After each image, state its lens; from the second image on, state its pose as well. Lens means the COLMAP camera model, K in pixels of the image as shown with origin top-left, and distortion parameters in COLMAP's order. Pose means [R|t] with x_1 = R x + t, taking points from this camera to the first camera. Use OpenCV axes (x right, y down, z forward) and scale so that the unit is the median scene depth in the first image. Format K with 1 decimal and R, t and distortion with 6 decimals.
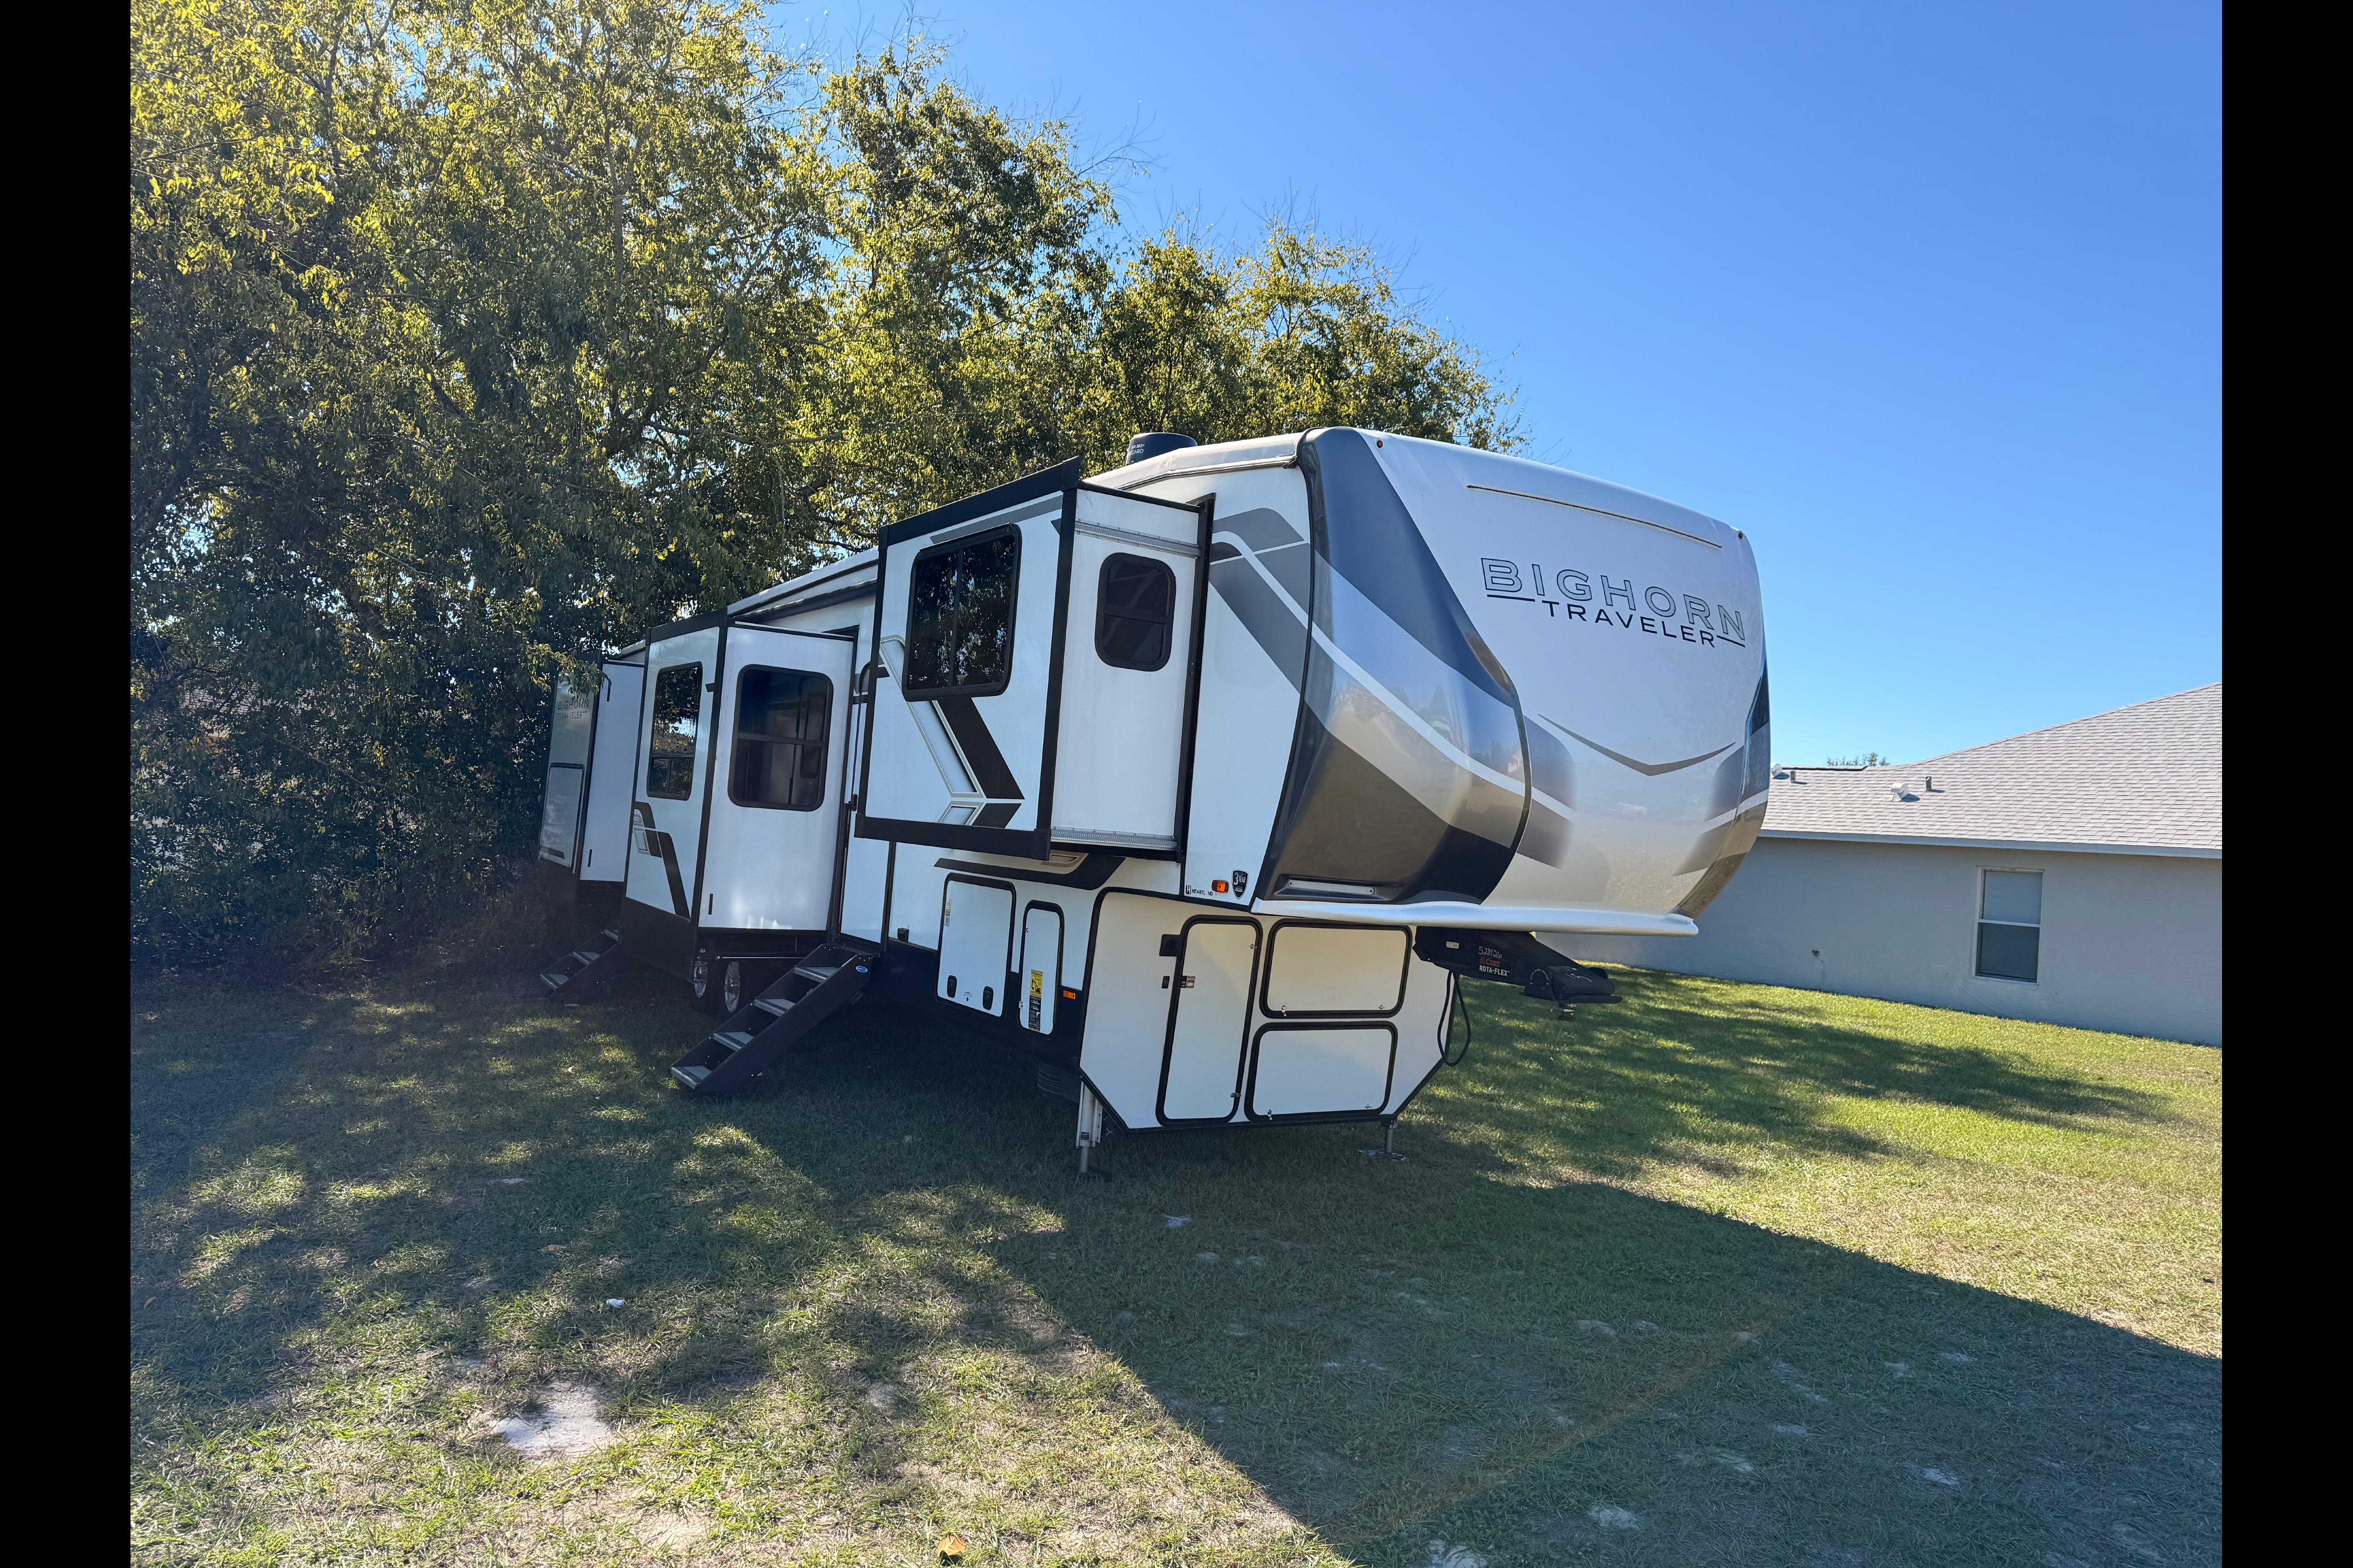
lens RADIAL K [[1553.8, 0, 1179.0], [0, 1553.8, 766.3], [0, 0, 1]] dist [0.004341, -0.004734]
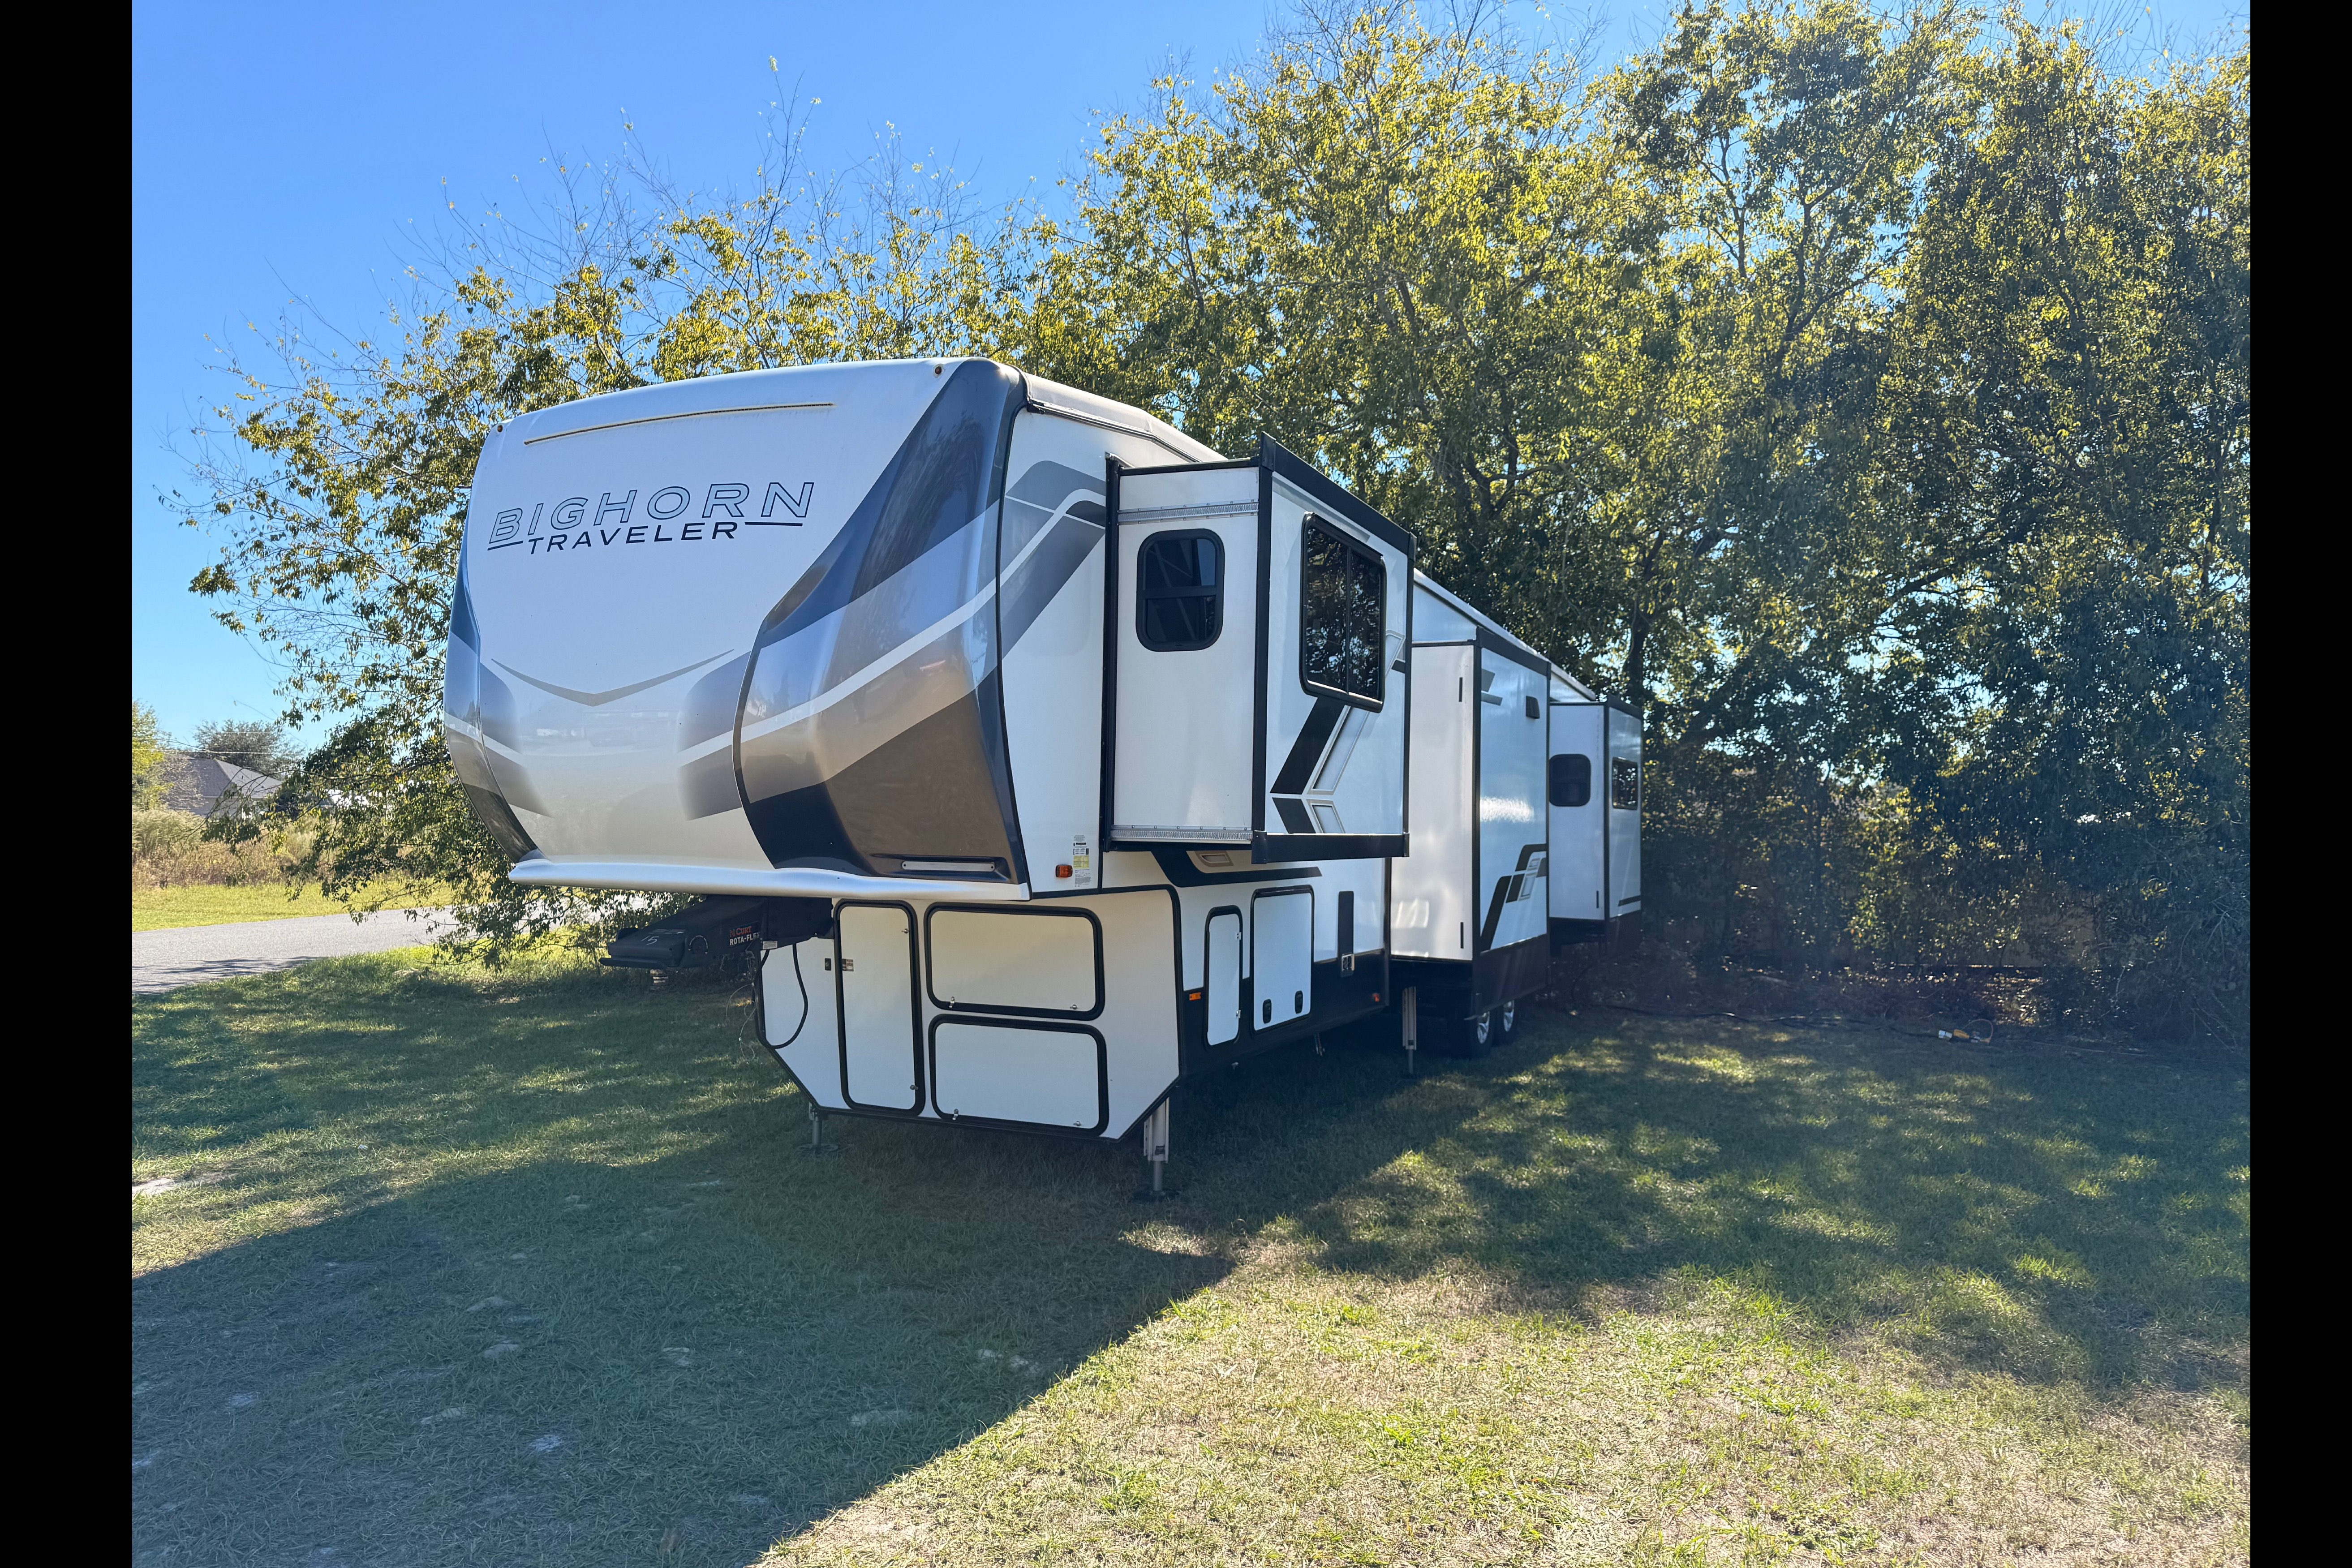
lens RADIAL K [[1538.0, 0, 1176.0], [0, 1538.0, 784.0], [0, 0, 1]] dist [0.063264, -0.002271]
pose [[0.519564, -0.087772, -0.849911, 0.984723], [0.054164, 0.996092, -0.069757, 0.104227], [0.852713, -0.009791, 0.522288, 0.665181]]
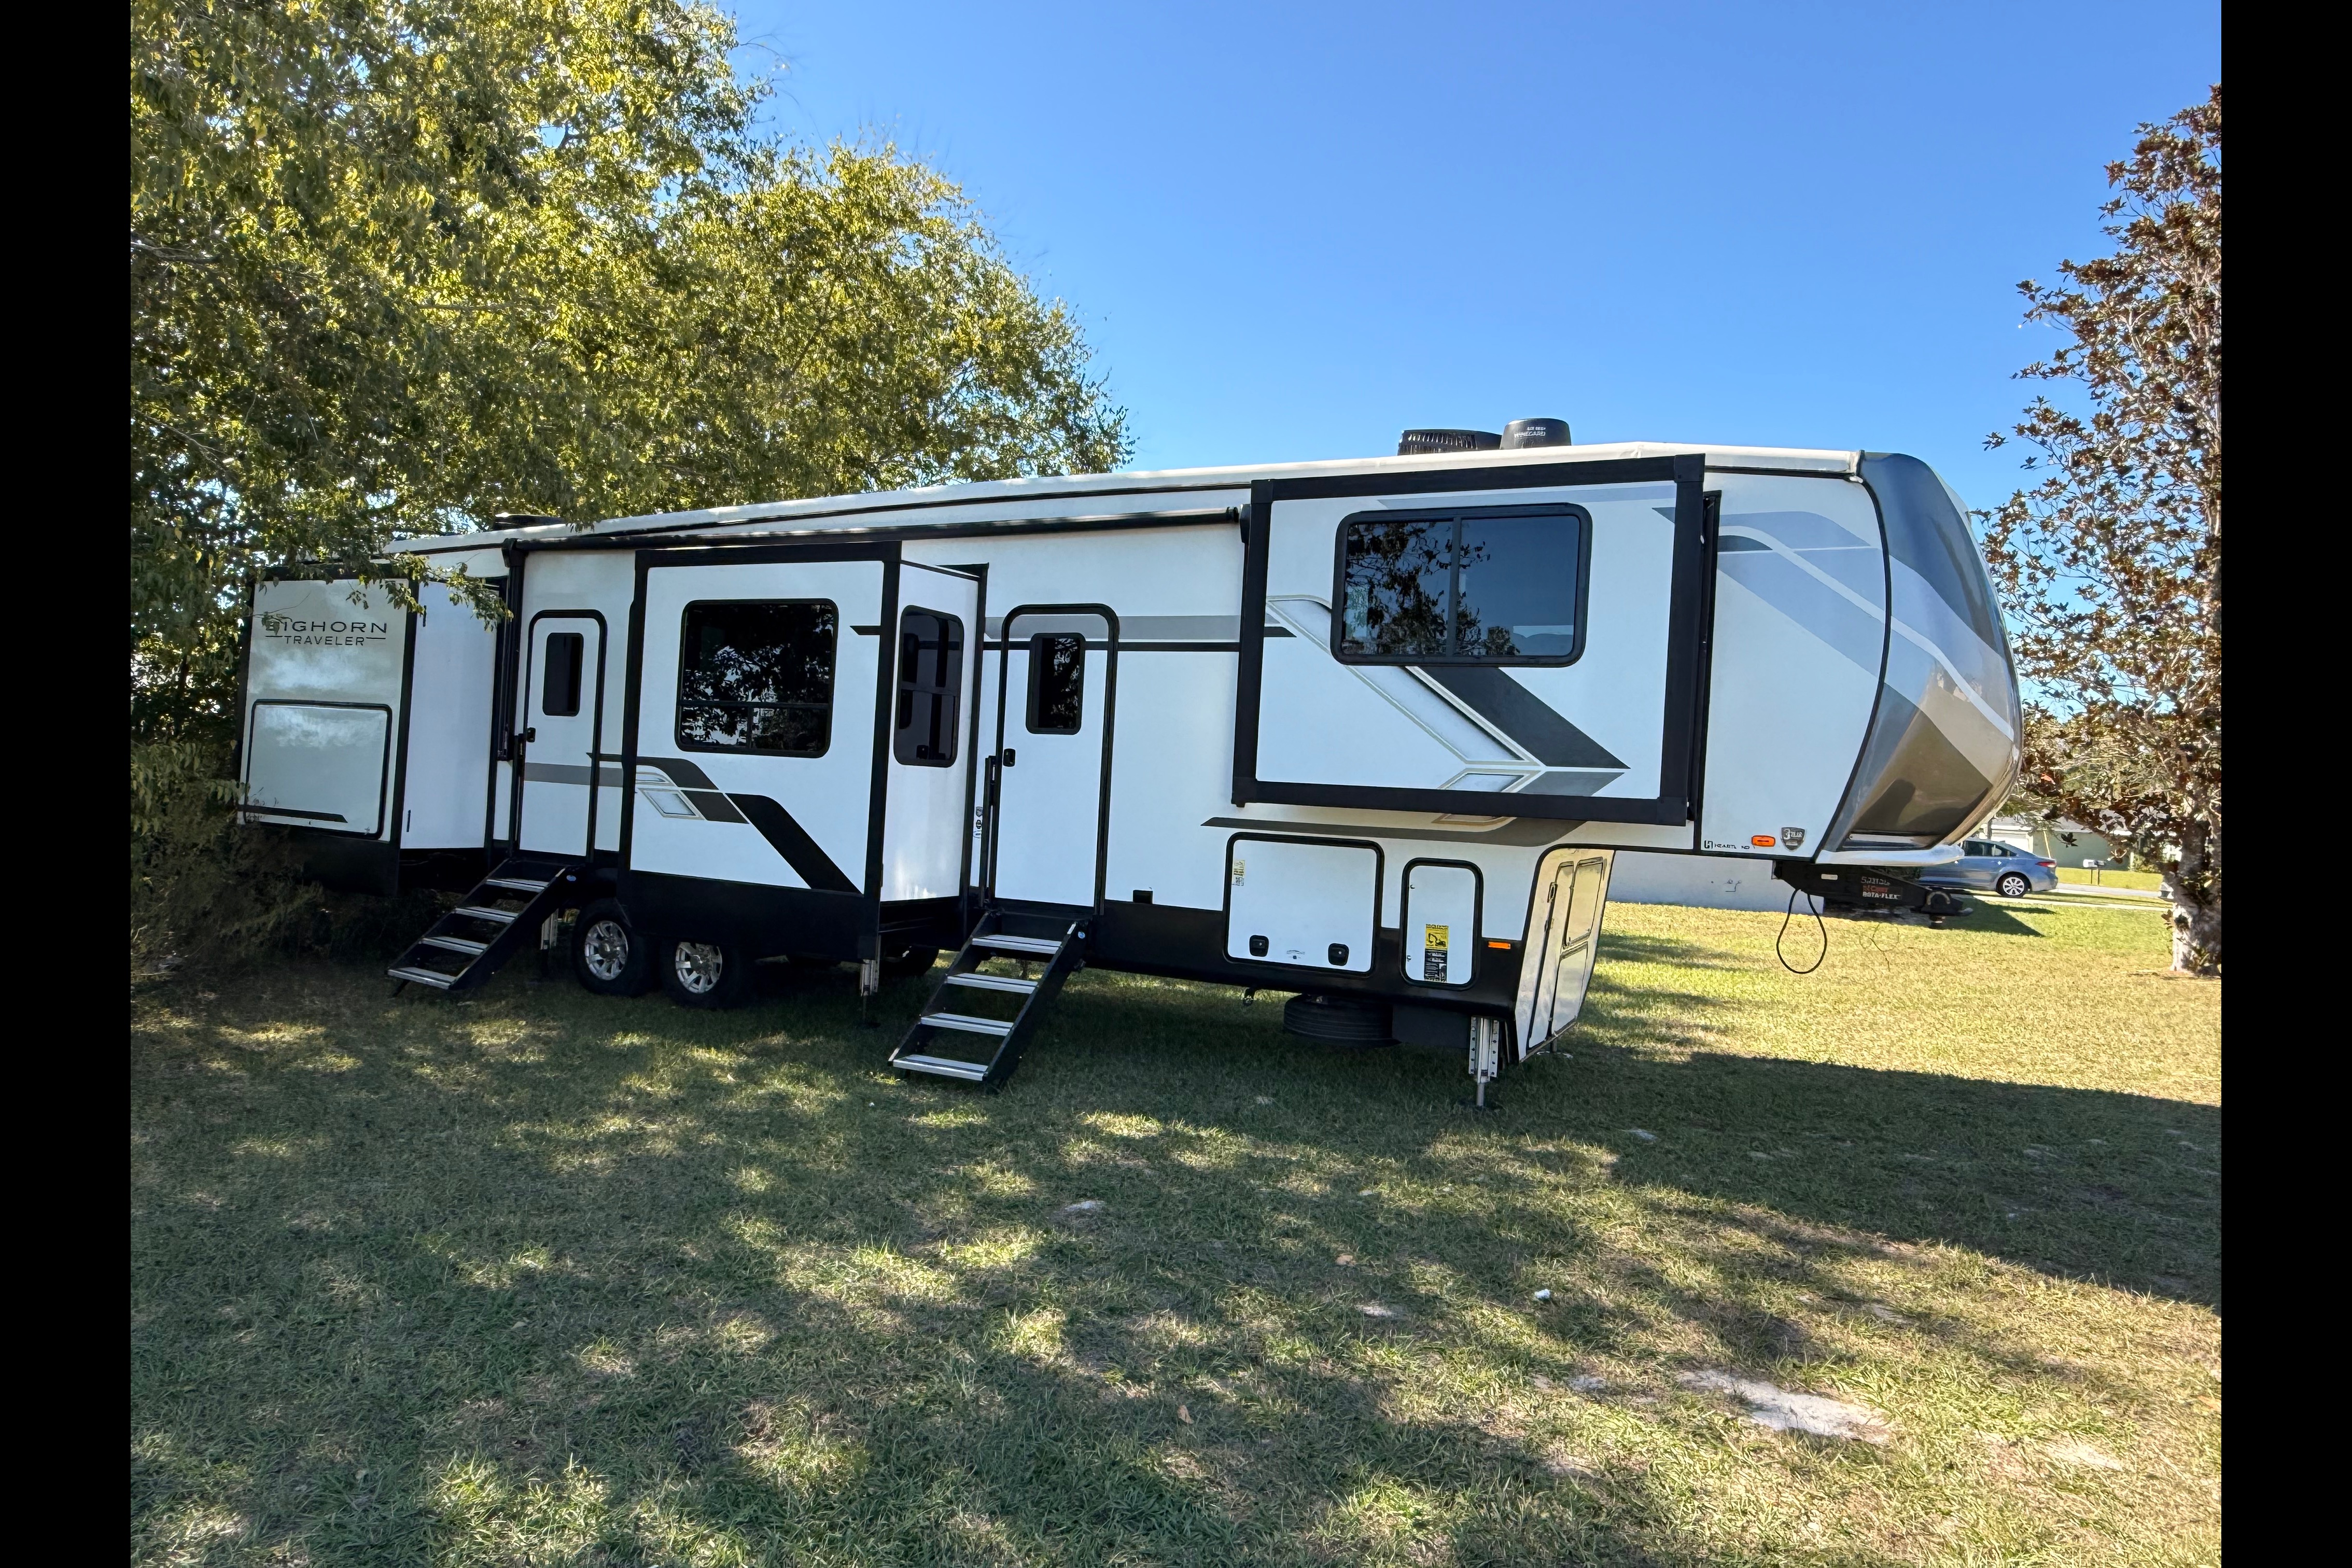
lens RADIAL K [[1463.5, 0, 1176.0], [0, 1463.5, 784.0], [0, 0, 1]] dist [-0.042298, -0.000390]
pose [[0.851459, -0.031650, 0.523466, -0.765582], [-0.007771, 0.997306, 0.072940, -0.033659], [-0.524364, -0.066173, 0.848919, 0.268797]]
